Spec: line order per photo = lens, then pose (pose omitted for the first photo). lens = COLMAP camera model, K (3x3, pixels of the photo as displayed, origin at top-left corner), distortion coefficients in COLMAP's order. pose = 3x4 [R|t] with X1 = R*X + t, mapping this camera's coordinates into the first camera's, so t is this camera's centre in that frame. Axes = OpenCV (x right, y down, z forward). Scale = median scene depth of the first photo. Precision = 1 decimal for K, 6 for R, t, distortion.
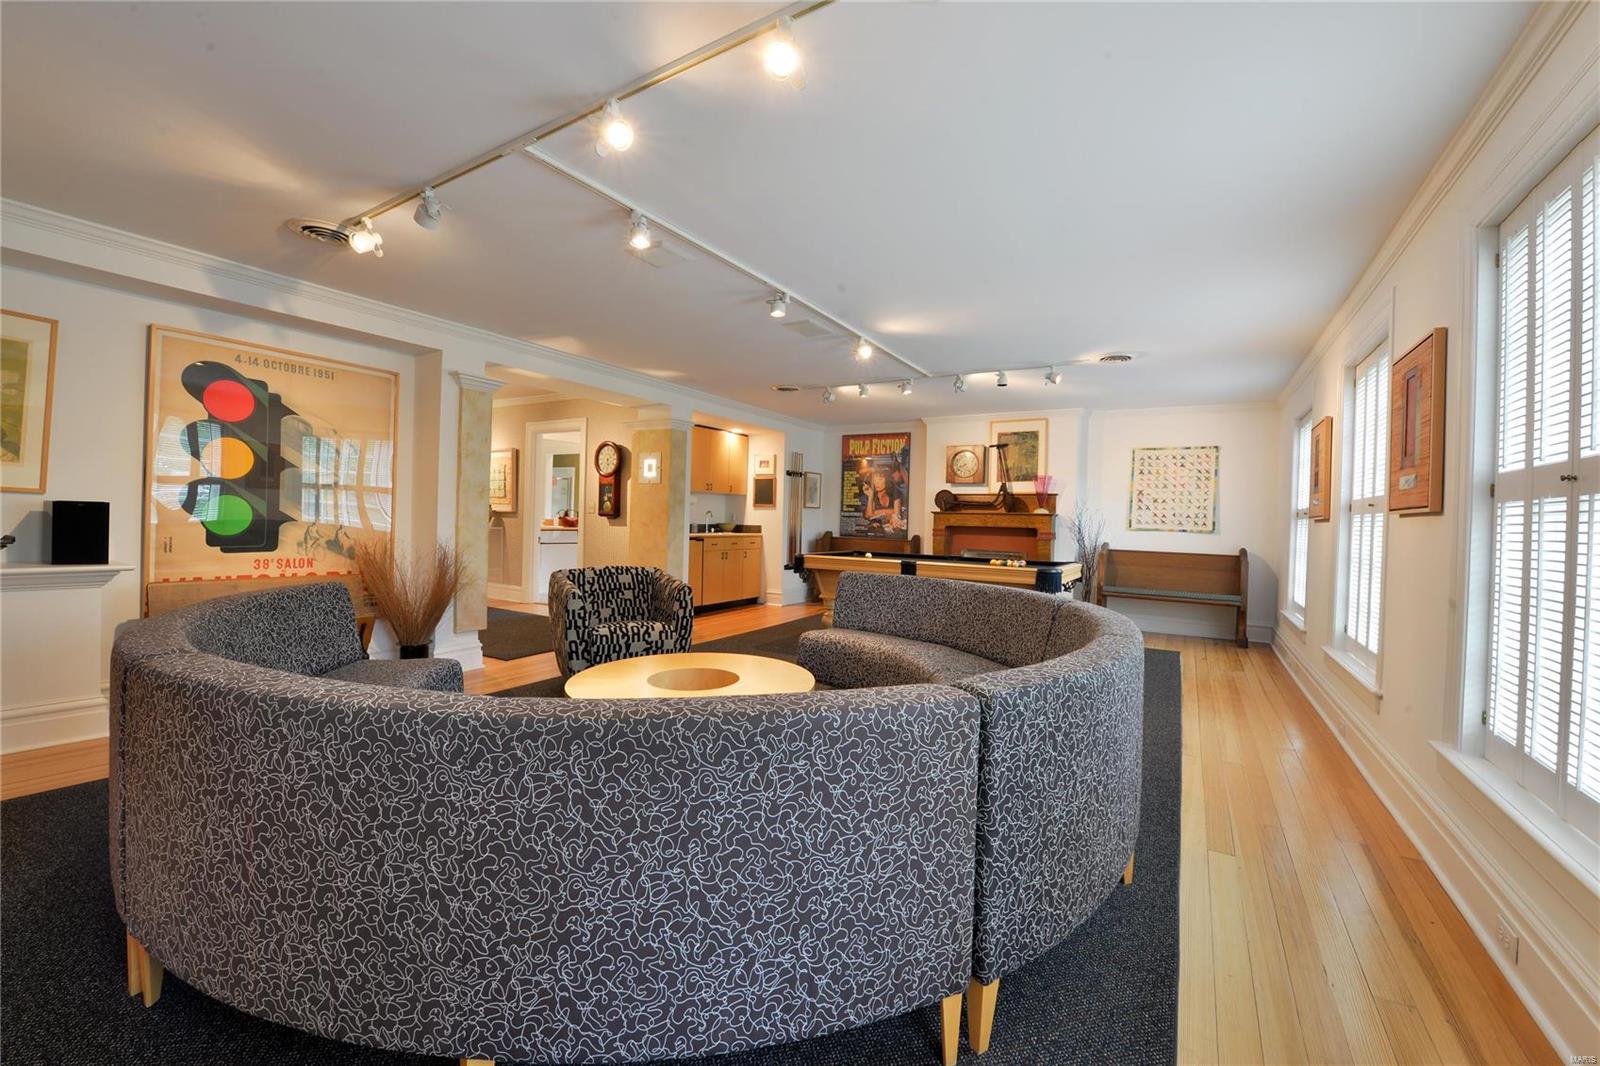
lens RADIAL K [[638.9, 0, 803.5], [0, 638.9, 526.4], [0, 0, 1]] dist [-0.019734, -0.000748]
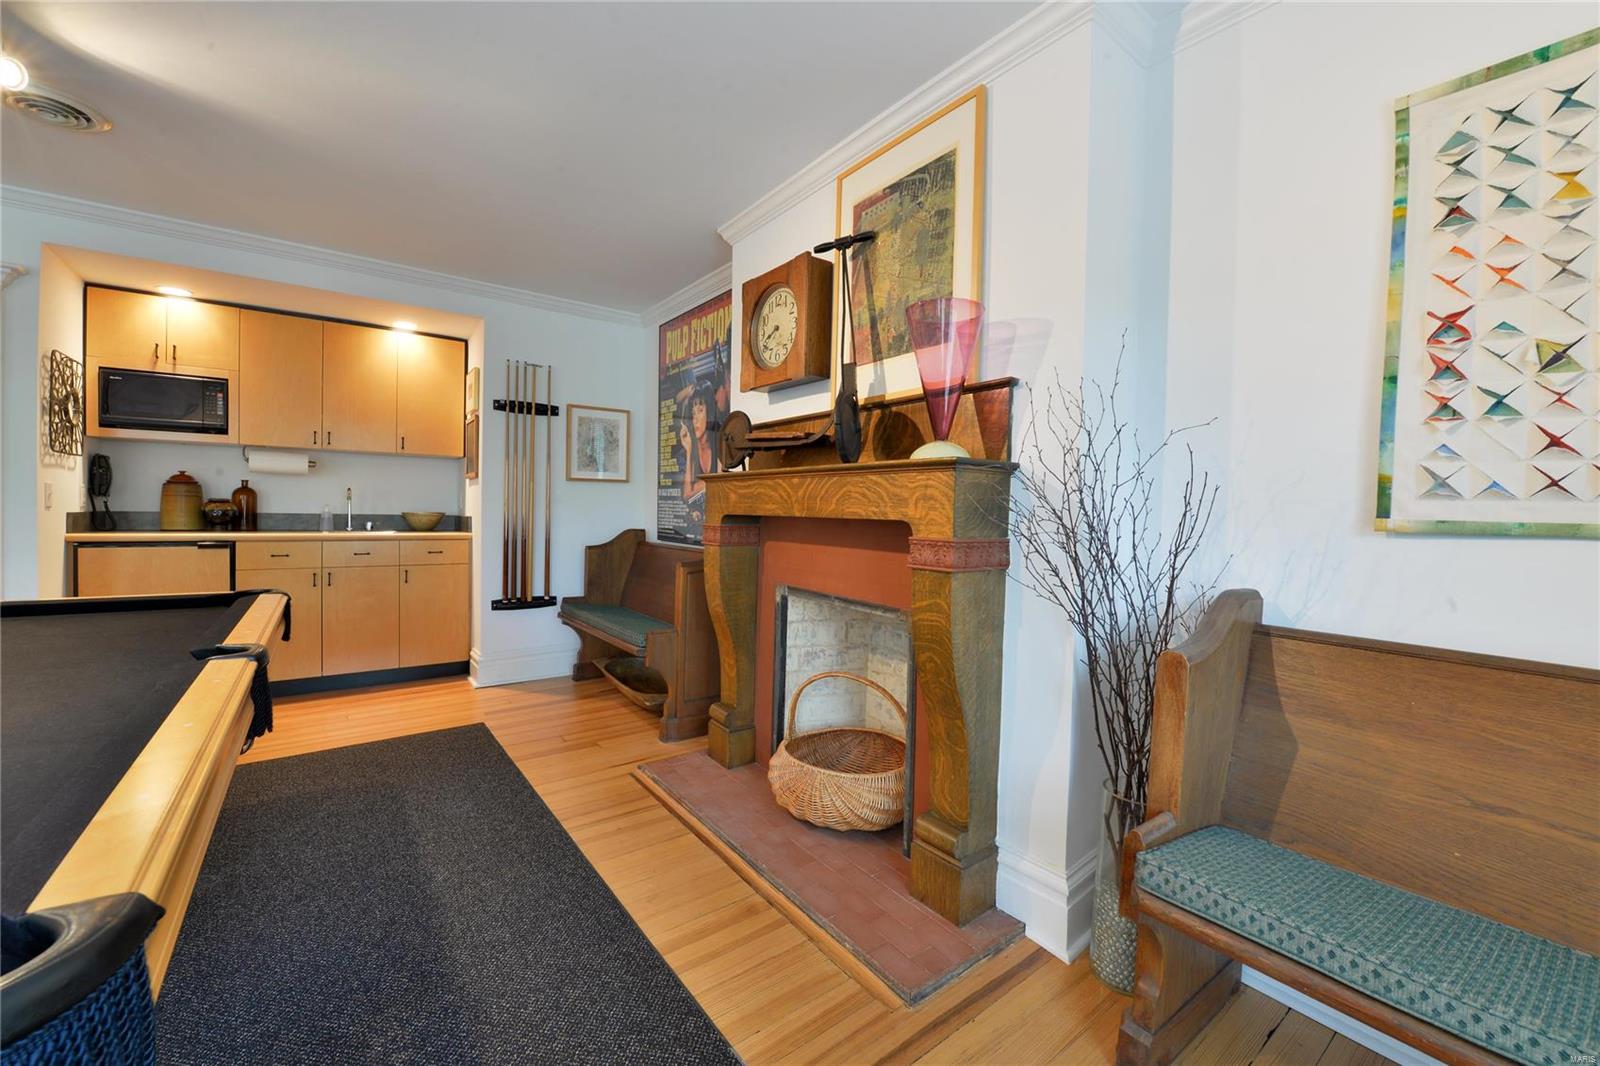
lens RADIAL K [[638.9, 0, 803.5], [0, 638.9, 526.4], [0, 0, 1]] dist [-0.019734, -0.000748]
pose [[0.927236, 0.003984, -0.374456, 0.426513], [-0.002310, 0.999985, 0.004920, 0.003759], [0.374470, -0.003697, 0.927232, 0.765882]]
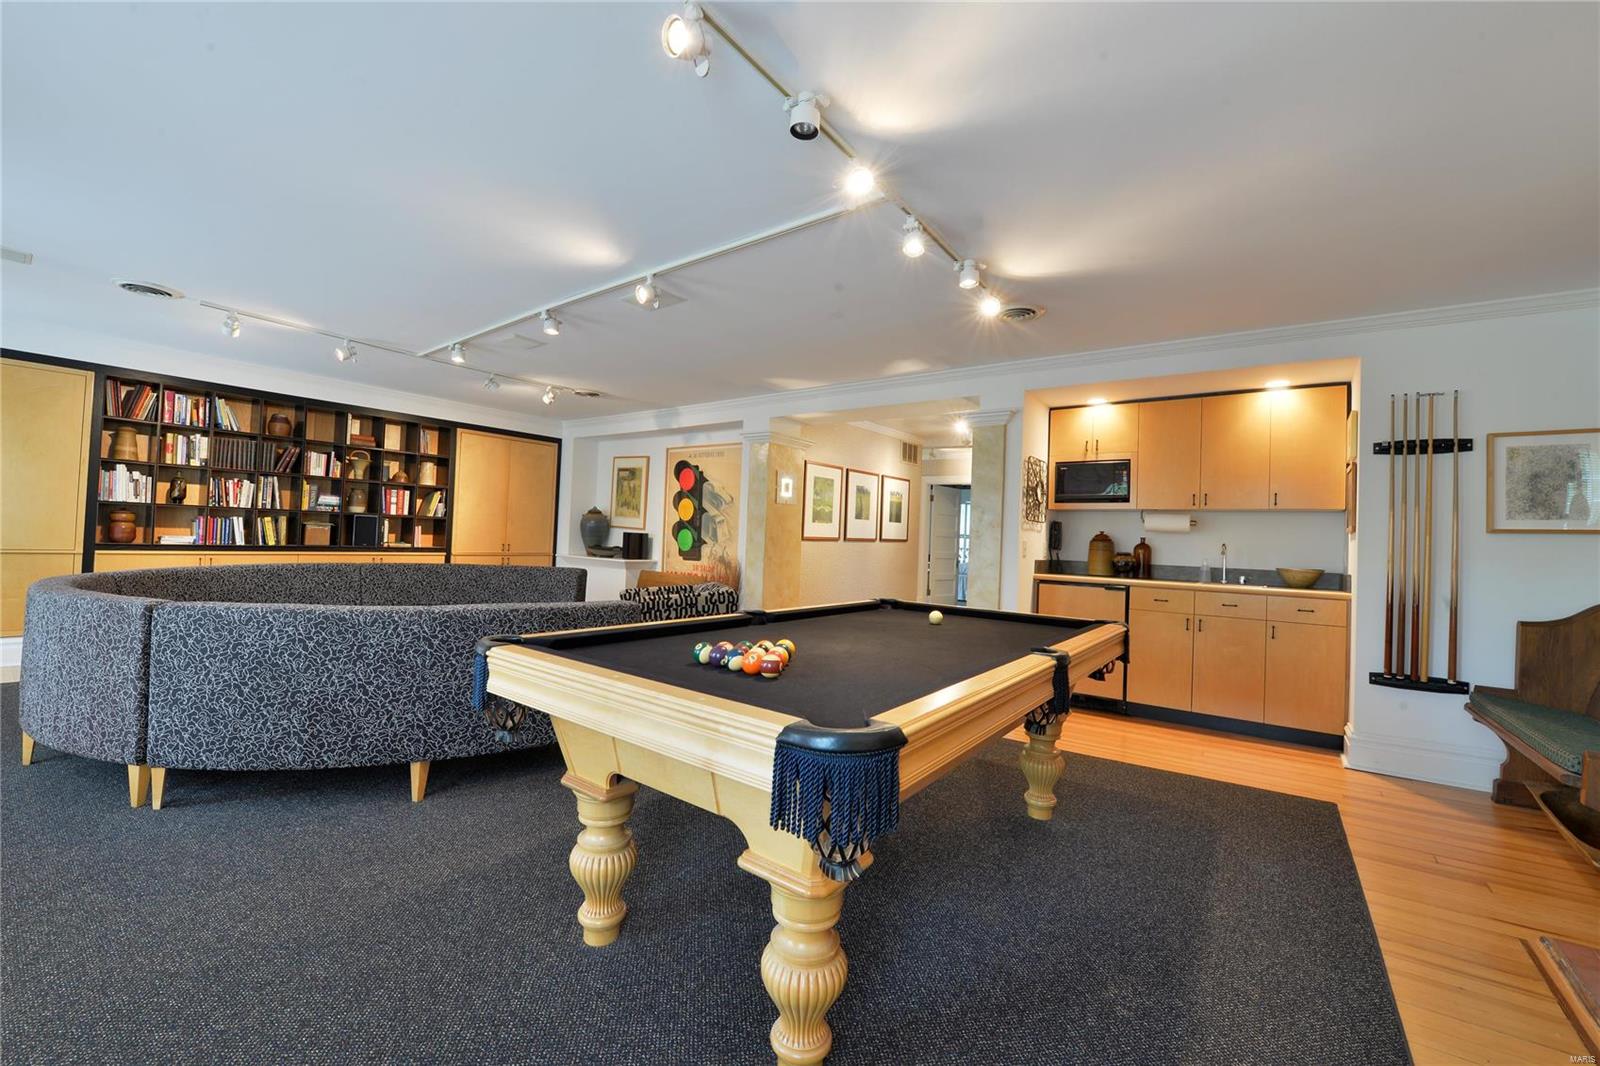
lens RADIAL K [[638.9, 0, 803.5], [0, 638.9, 526.4], [0, 0, 1]] dist [-0.019734, -0.000748]
pose [[-0.092353, -0.050402, -0.994450, 0.487051], [-0.051995, 0.997600, -0.045733, 0.005534], [0.994368, 0.047482, -0.094752, 0.790707]]
